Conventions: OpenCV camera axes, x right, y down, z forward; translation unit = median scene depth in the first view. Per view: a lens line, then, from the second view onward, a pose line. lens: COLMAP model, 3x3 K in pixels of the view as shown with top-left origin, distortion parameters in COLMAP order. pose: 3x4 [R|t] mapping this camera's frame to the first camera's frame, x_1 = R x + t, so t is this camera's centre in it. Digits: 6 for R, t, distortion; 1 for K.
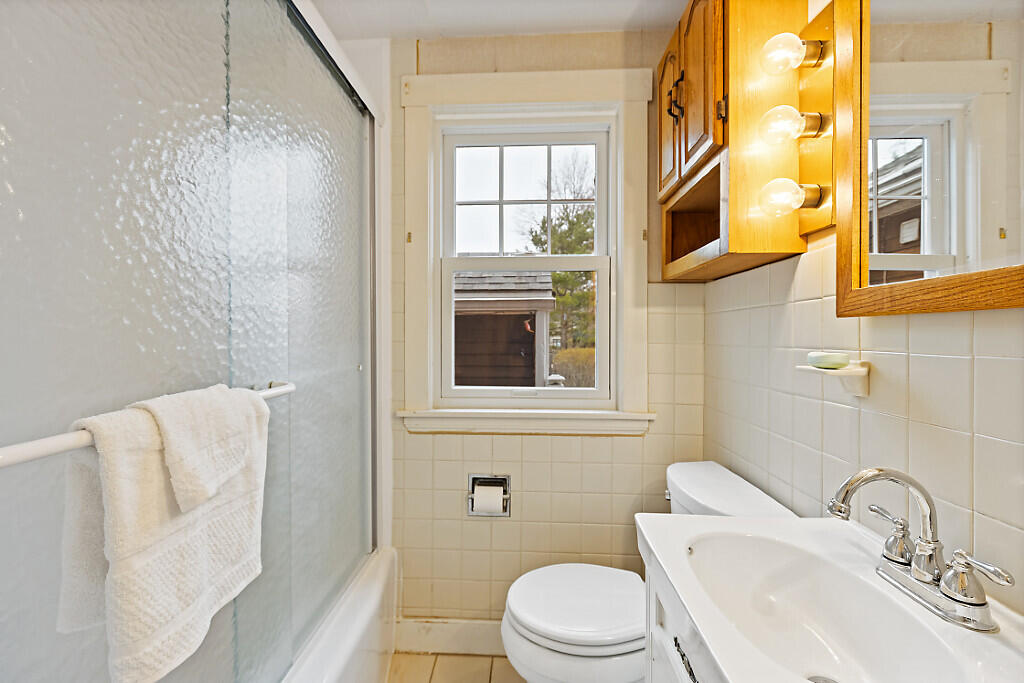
lens RADIAL K [[470.5, 0, 511.3], [0, 470.5, 340.1], [0, 0, 1]] dist [0.017535, 0.000234]
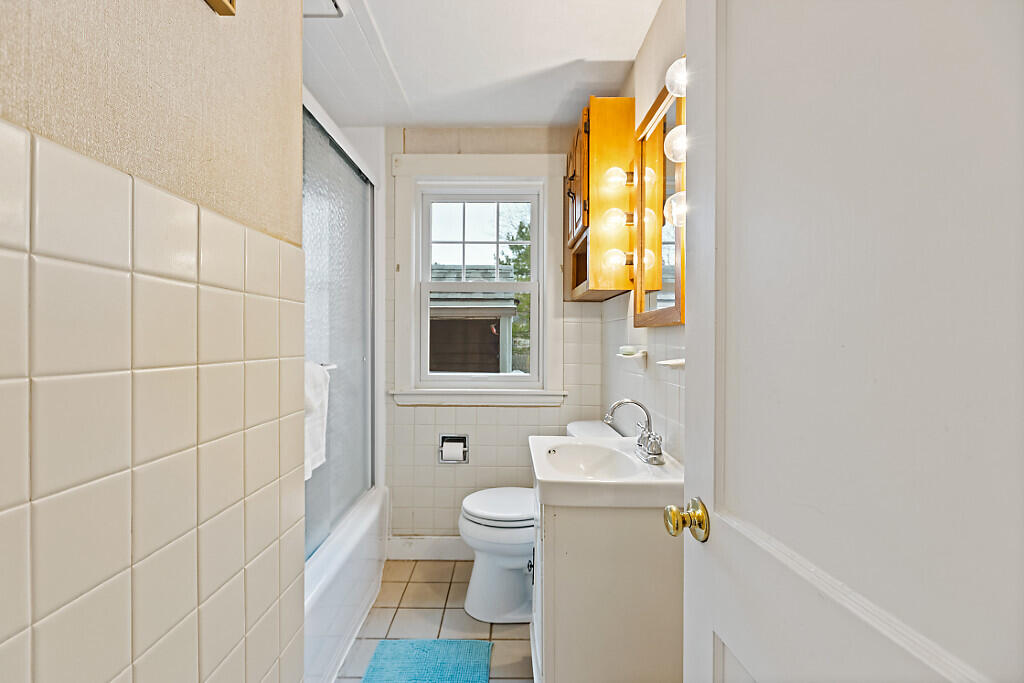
lens RADIAL K [[470.5, 0, 511.0], [0, 470.5, 337.6], [0, 0, 1]] dist [0.017535, 0.000234]
pose [[0.998936, 0.002065, 0.046067, 0.059998], [-0.001589, 0.999945, -0.010369, 0.006282], [-0.046086, 0.010285, 0.998885, -0.440233]]
